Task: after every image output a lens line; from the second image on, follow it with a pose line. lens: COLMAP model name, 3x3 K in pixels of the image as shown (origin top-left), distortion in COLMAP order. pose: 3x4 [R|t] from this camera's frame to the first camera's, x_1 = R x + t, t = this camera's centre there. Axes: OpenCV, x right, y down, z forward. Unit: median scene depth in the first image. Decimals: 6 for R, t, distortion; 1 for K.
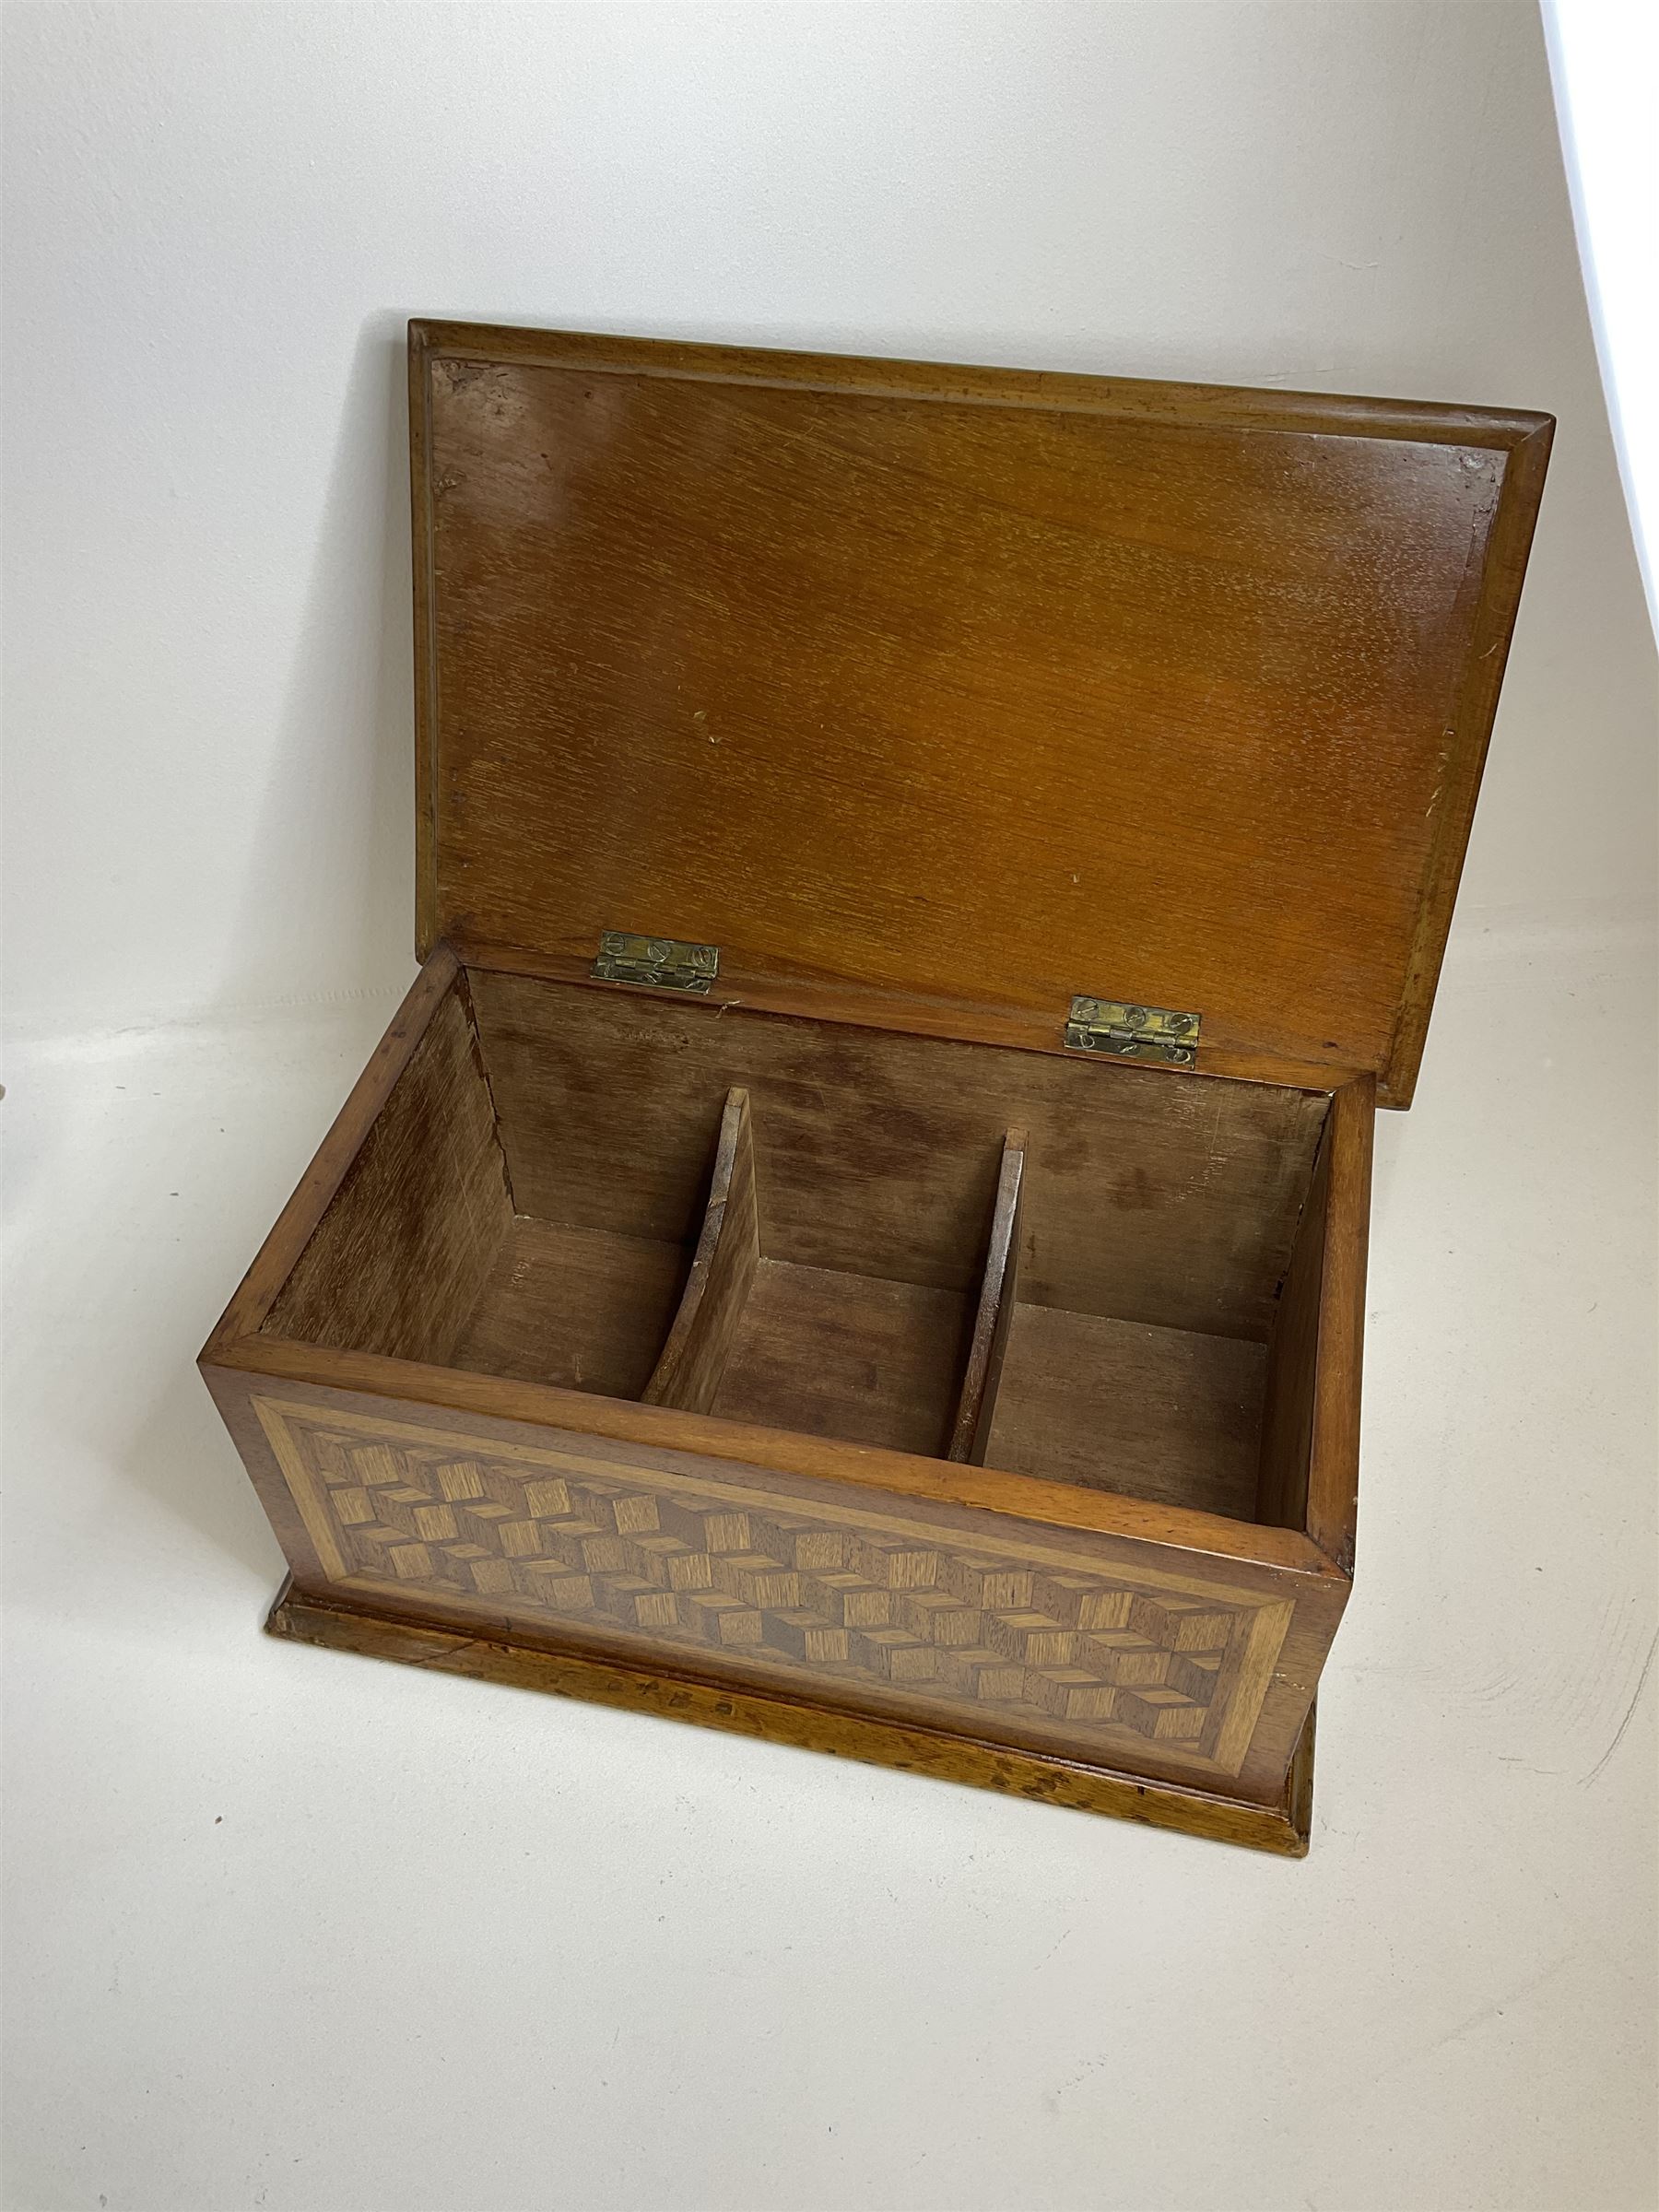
lens RADIAL K [[1835.2, 0, 820.7], [0, 1835.2, 1115.4], [0, 0, 1]] dist [0.118602, -0.200810]
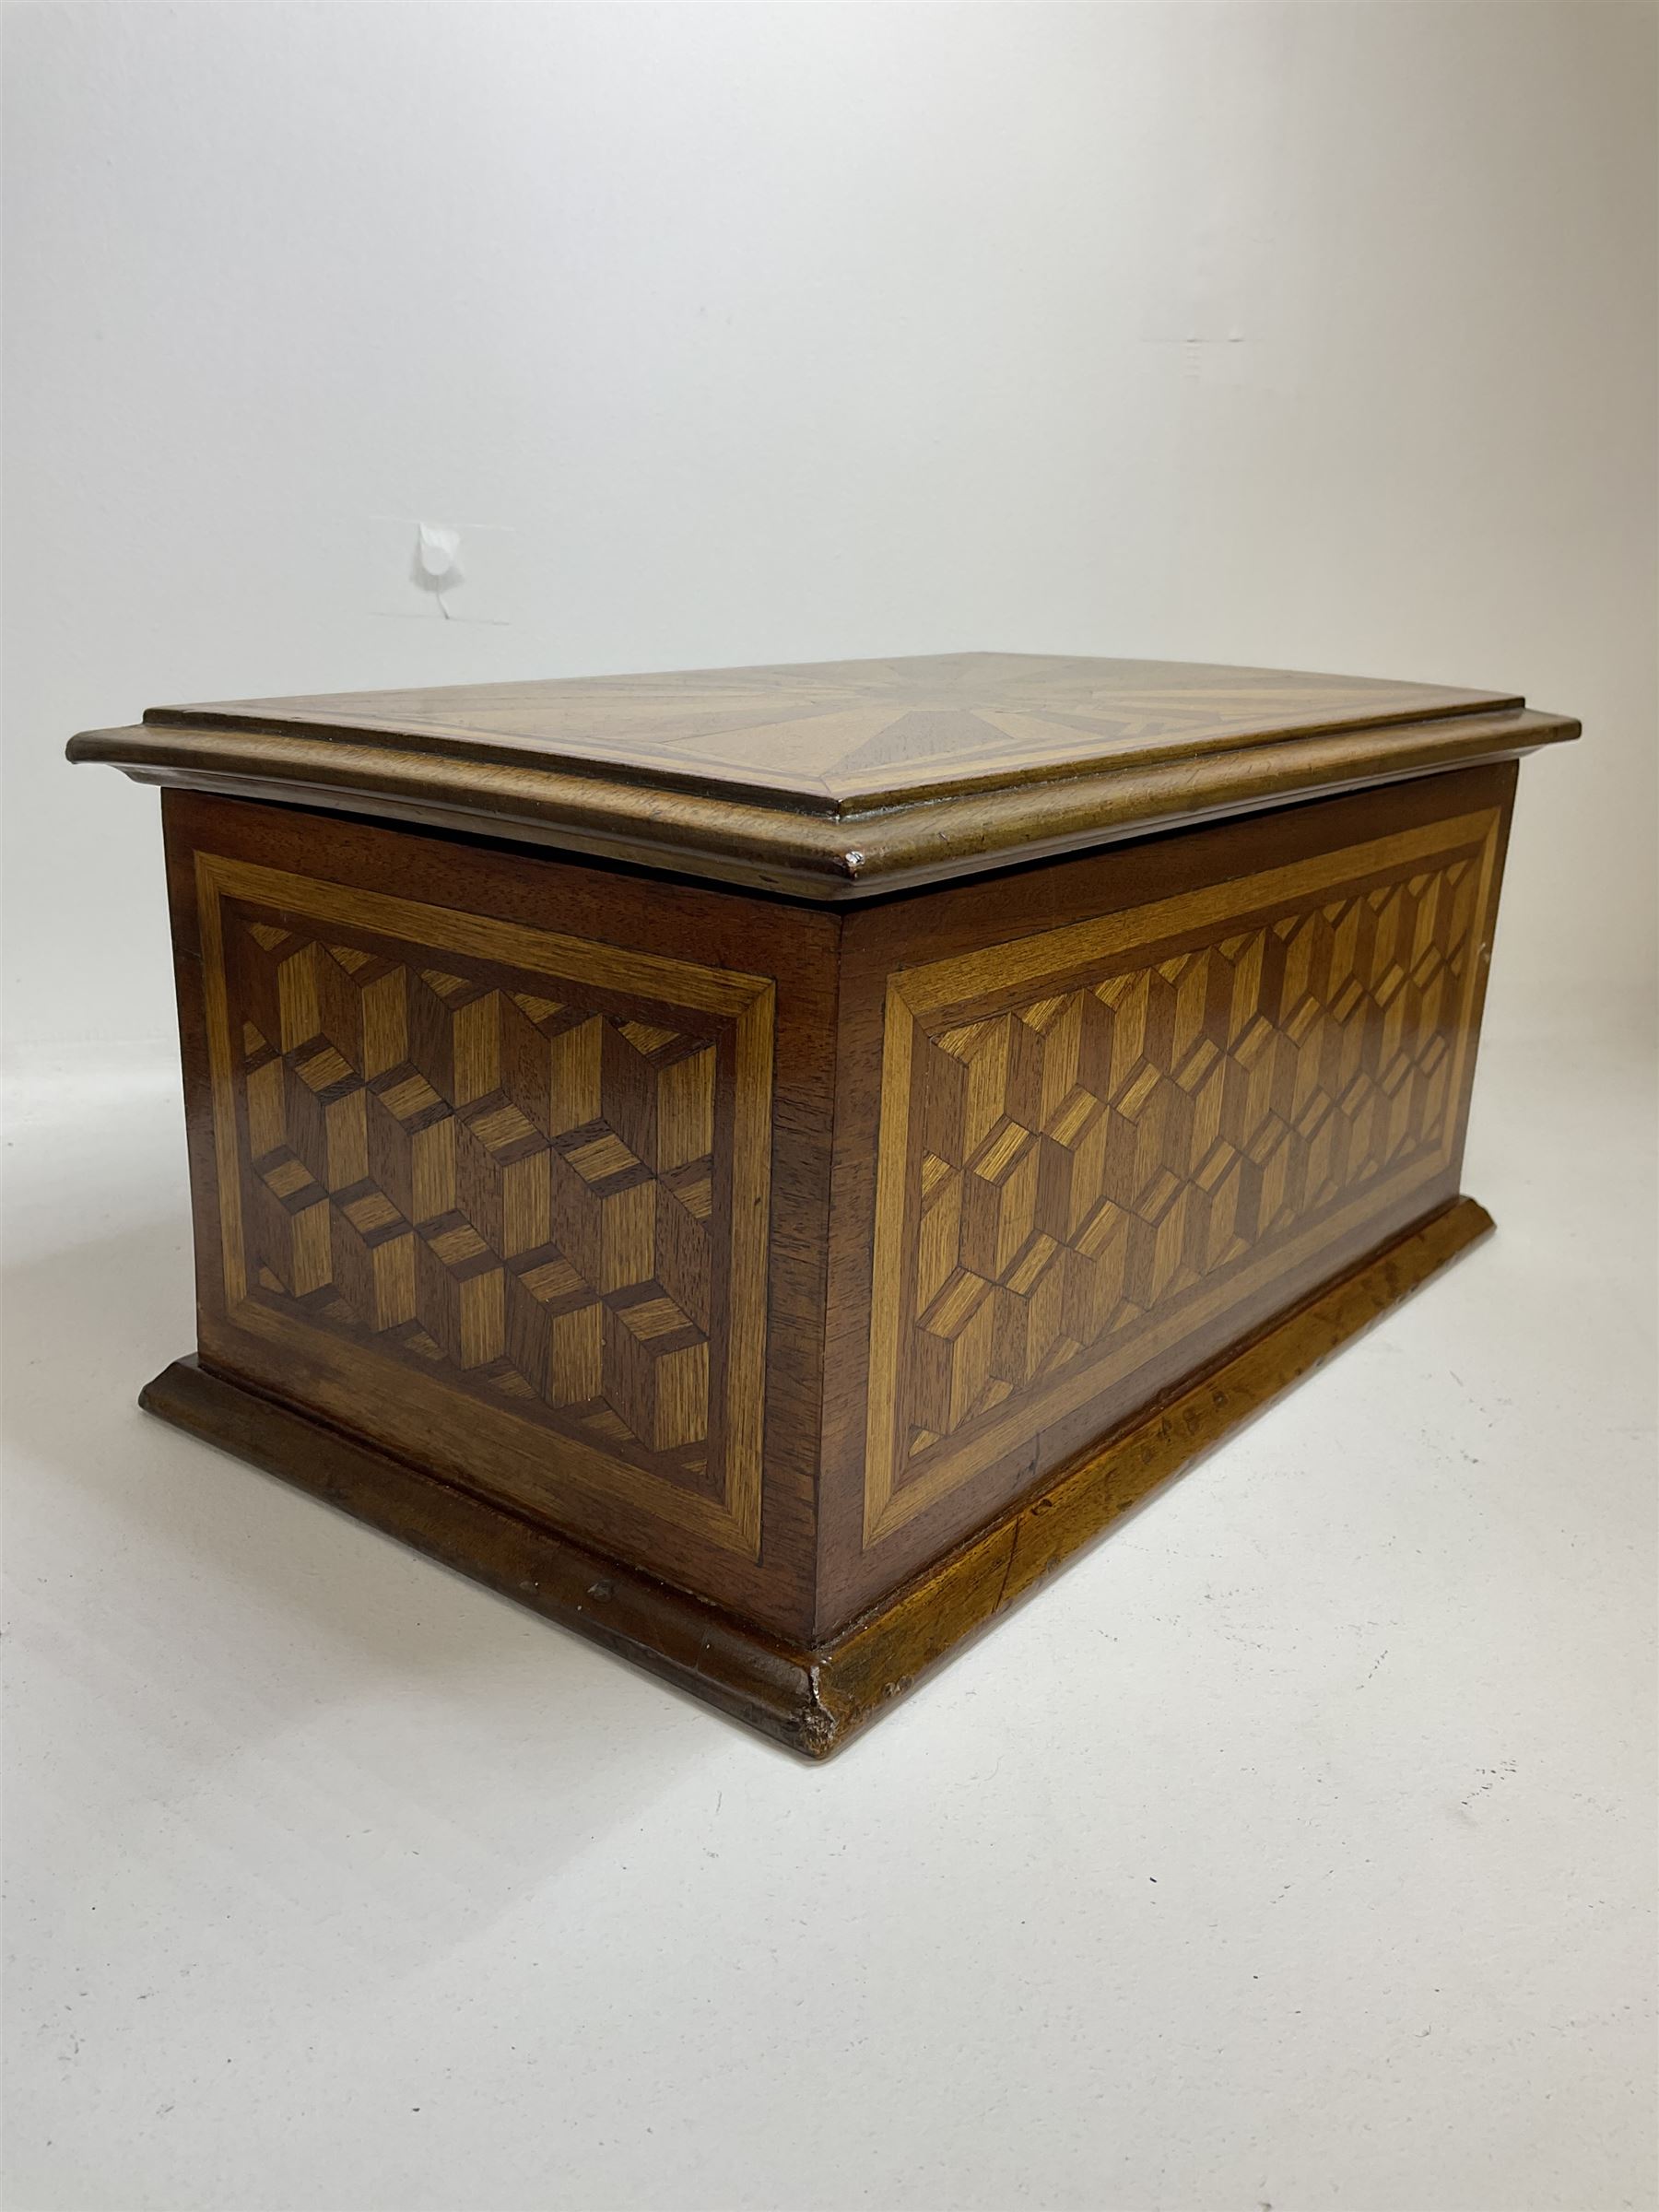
lens RADIAL K [[1835.2, 0, 820.7], [0, 1835.2, 1115.4], [0, 0, 1]] dist [0.118602, -0.200810]
pose [[0.418182, -0.240907, 0.875835, -0.727958], [0.634405, 0.767532, -0.091790, 0.195395], [-0.650119, 0.594019, 0.473801, 0.672835]]
